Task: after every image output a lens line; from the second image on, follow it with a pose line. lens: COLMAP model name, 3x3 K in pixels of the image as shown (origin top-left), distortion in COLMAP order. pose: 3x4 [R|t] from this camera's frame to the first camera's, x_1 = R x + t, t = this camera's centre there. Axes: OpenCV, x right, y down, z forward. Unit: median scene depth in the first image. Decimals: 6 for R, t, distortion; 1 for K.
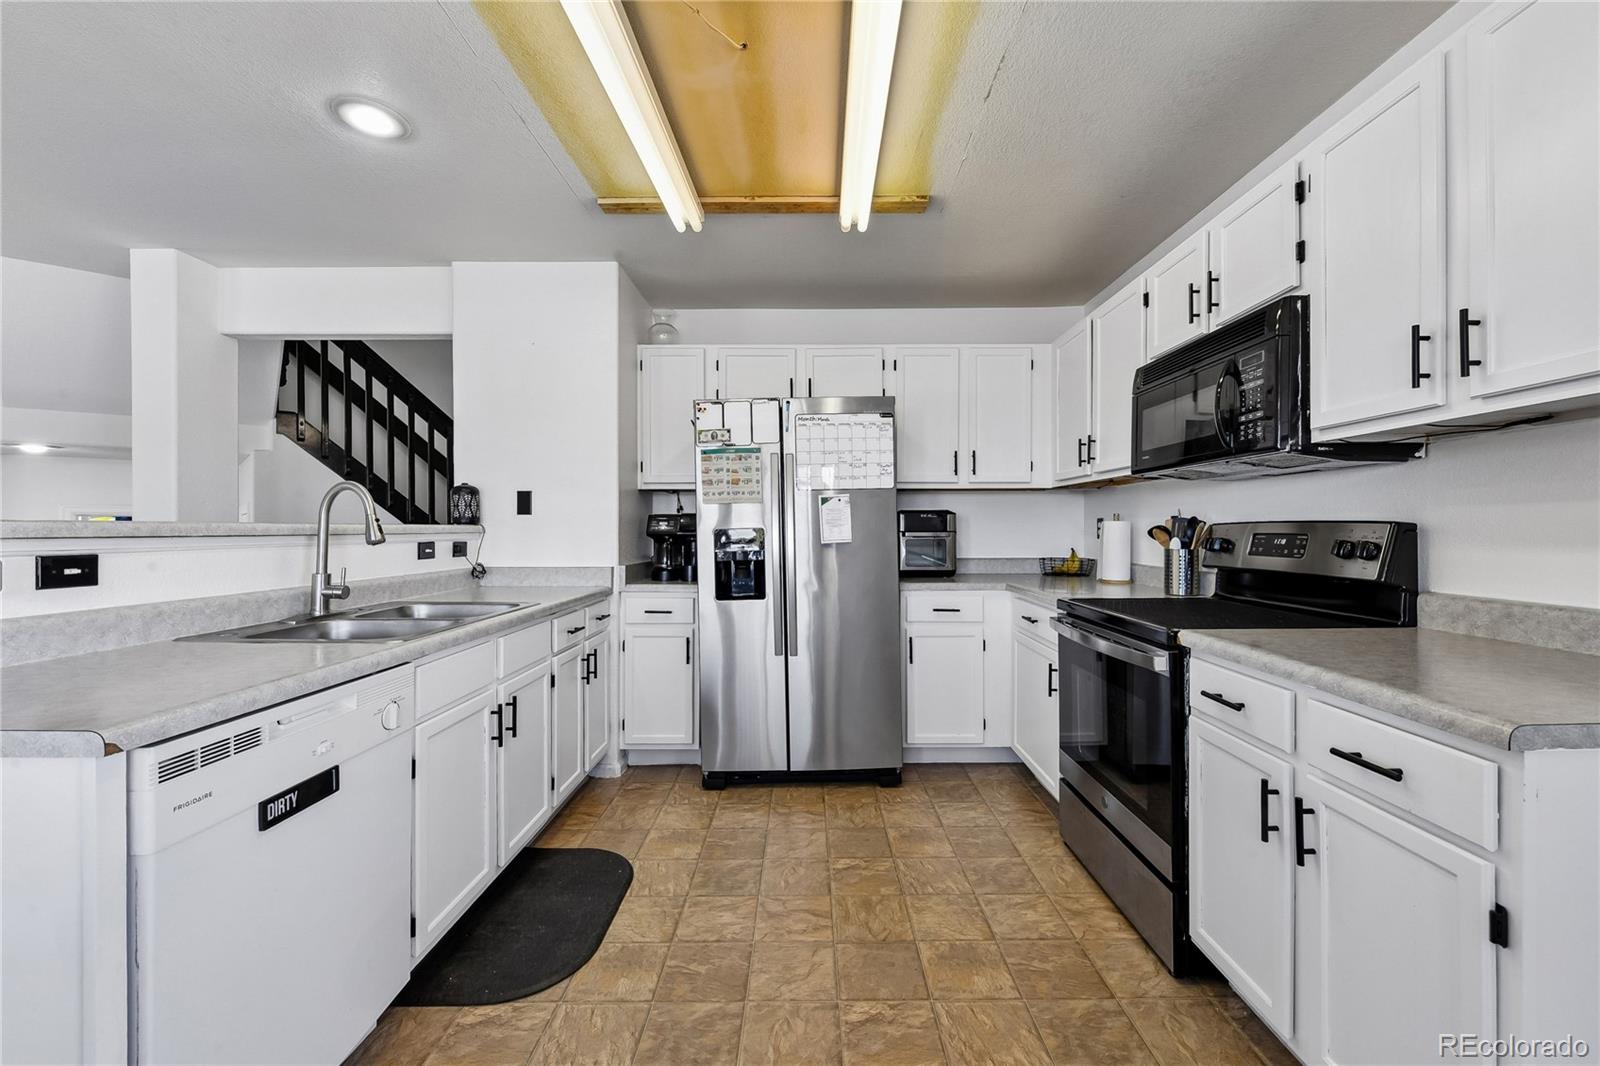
lens RADIAL K [[641.2, 0, 800.5], [0, 641.2, 535.0], [0, 0, 1]] dist [0.001087, -0.003141]
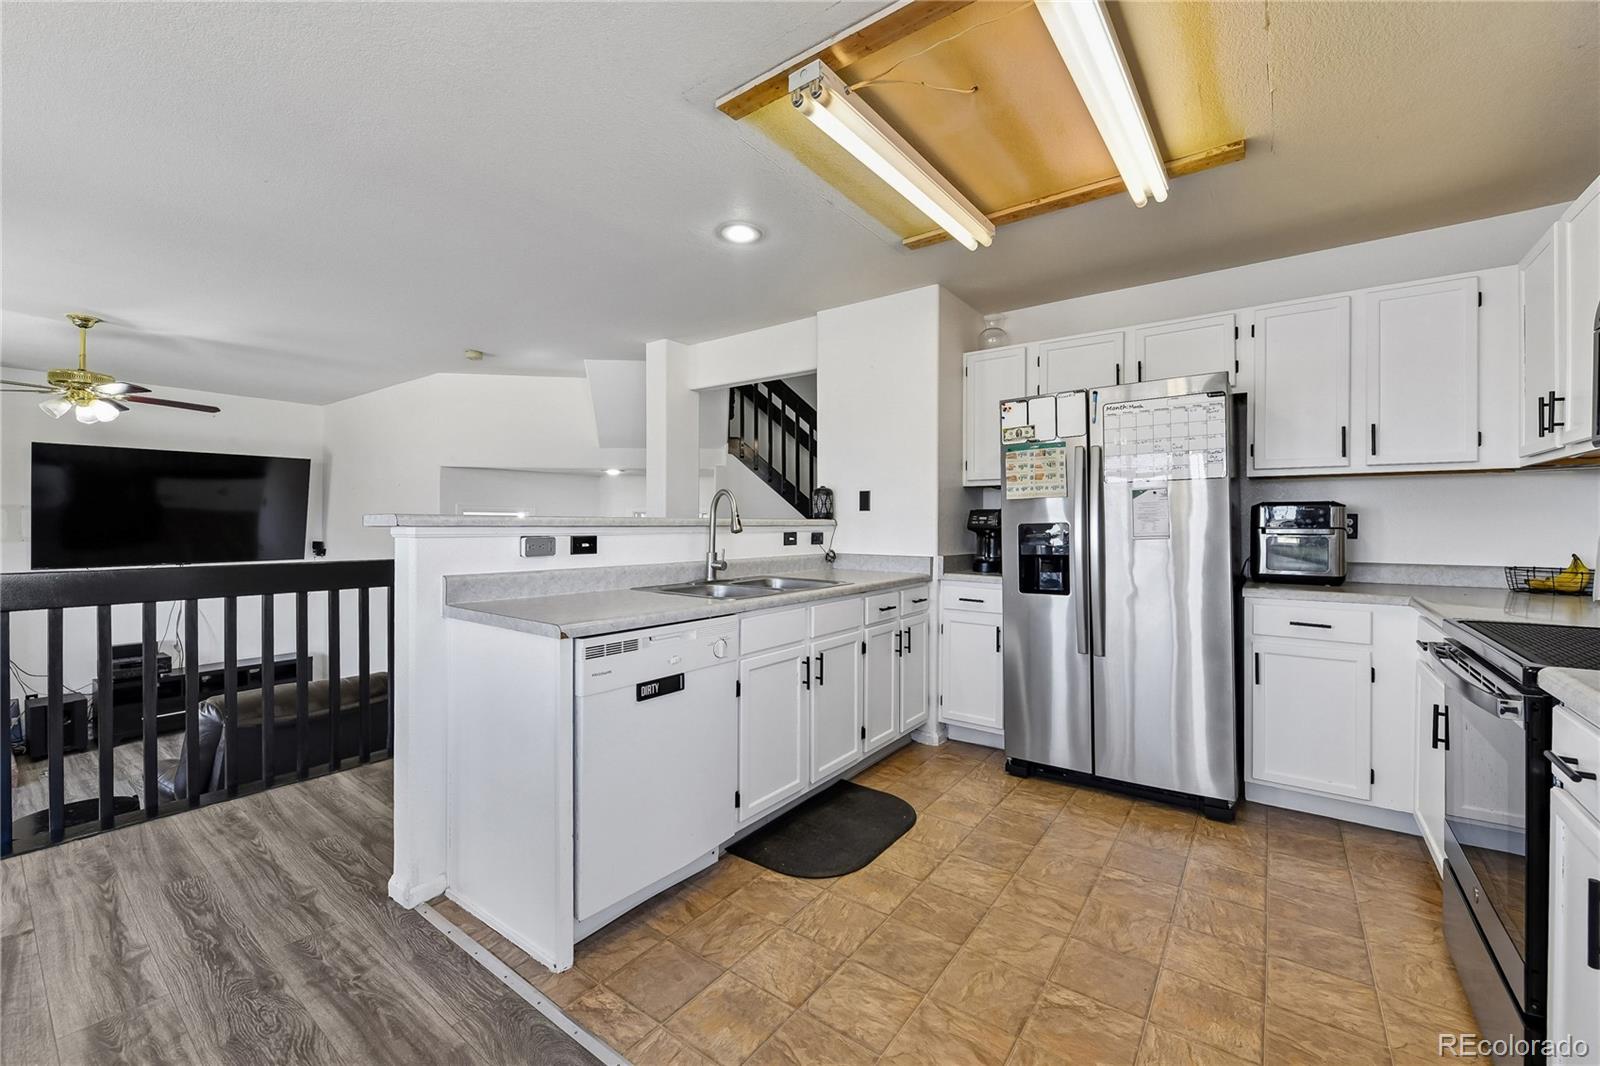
lens RADIAL K [[641.2, 0, 798.7], [0, 641.2, 527.3], [0, 0, 1]] dist [0.001087, -0.003141]
pose [[0.802969, 0.008748, -0.595956, 0.215251], [-0.010588, 0.999944, 0.000412, 0.000143], [0.595927, 0.005979, 0.803017, -0.044704]]
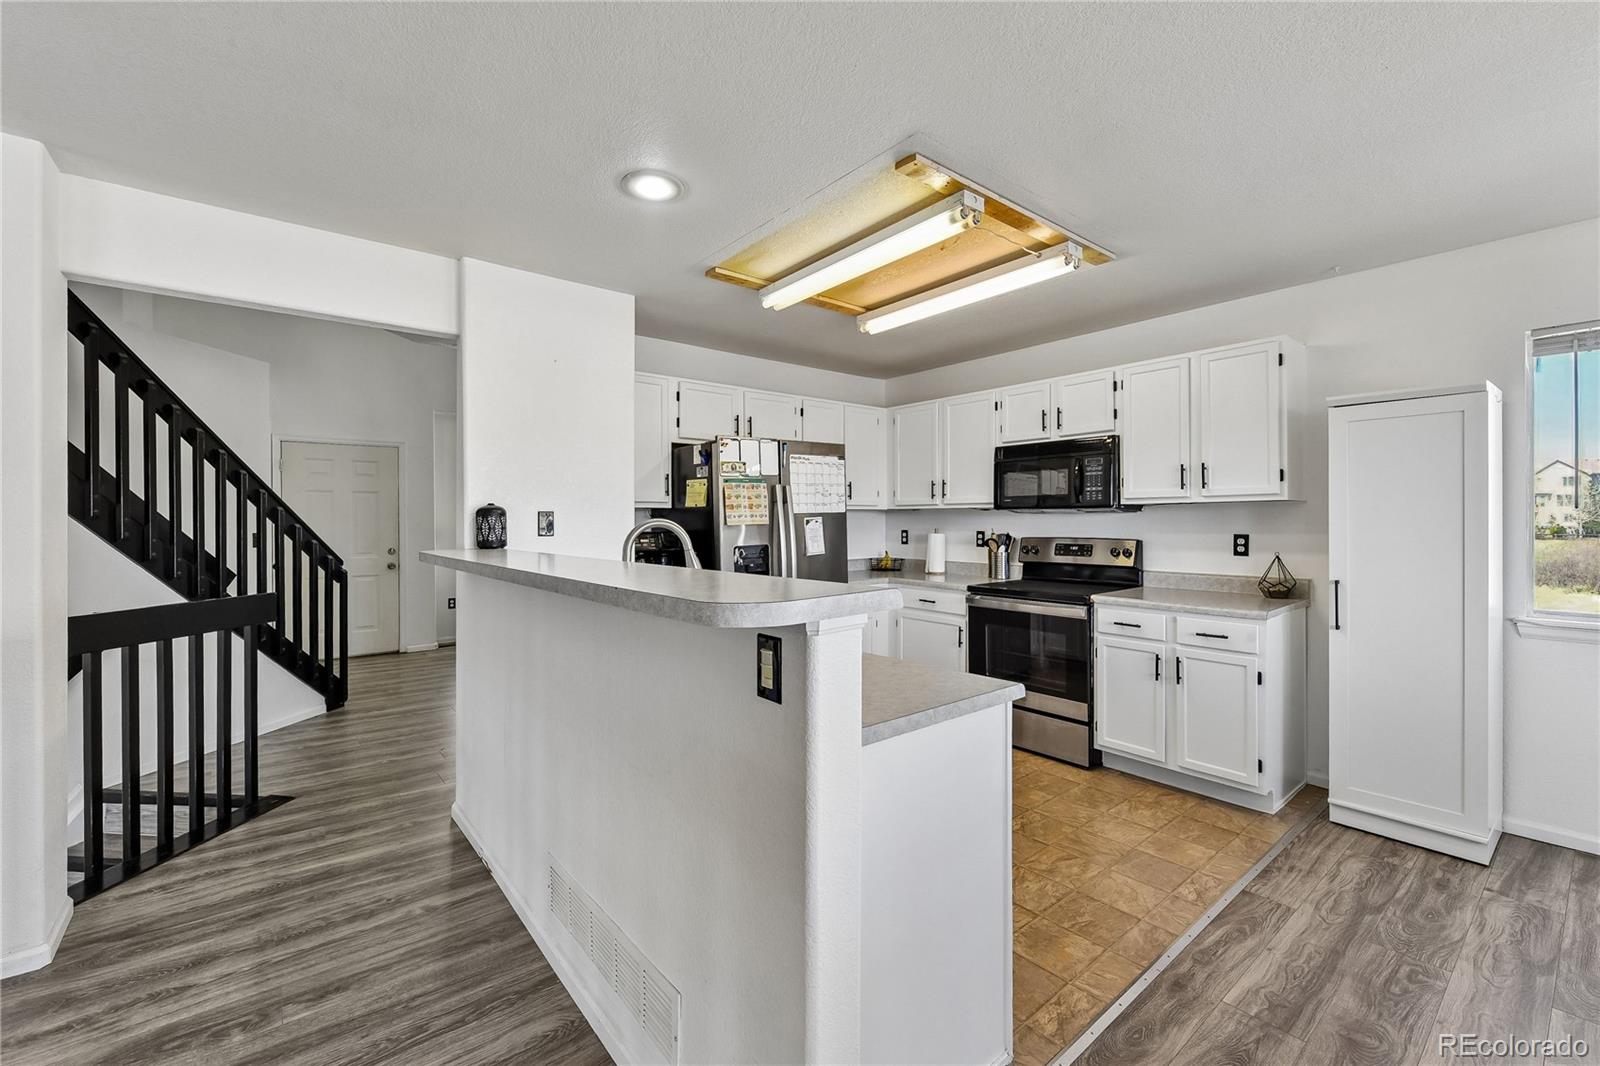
lens RADIAL K [[669.0, 0, 795.9], [0, 669.0, 530.0], [0, 0, 1]] dist [-0.009272, 0.000679]
pose [[0.771918, -0.011034, 0.635627, -0.901000], [0.009722, 0.999937, 0.005551, -0.049016], [-0.635648, 0.001895, 0.771977, -0.022755]]
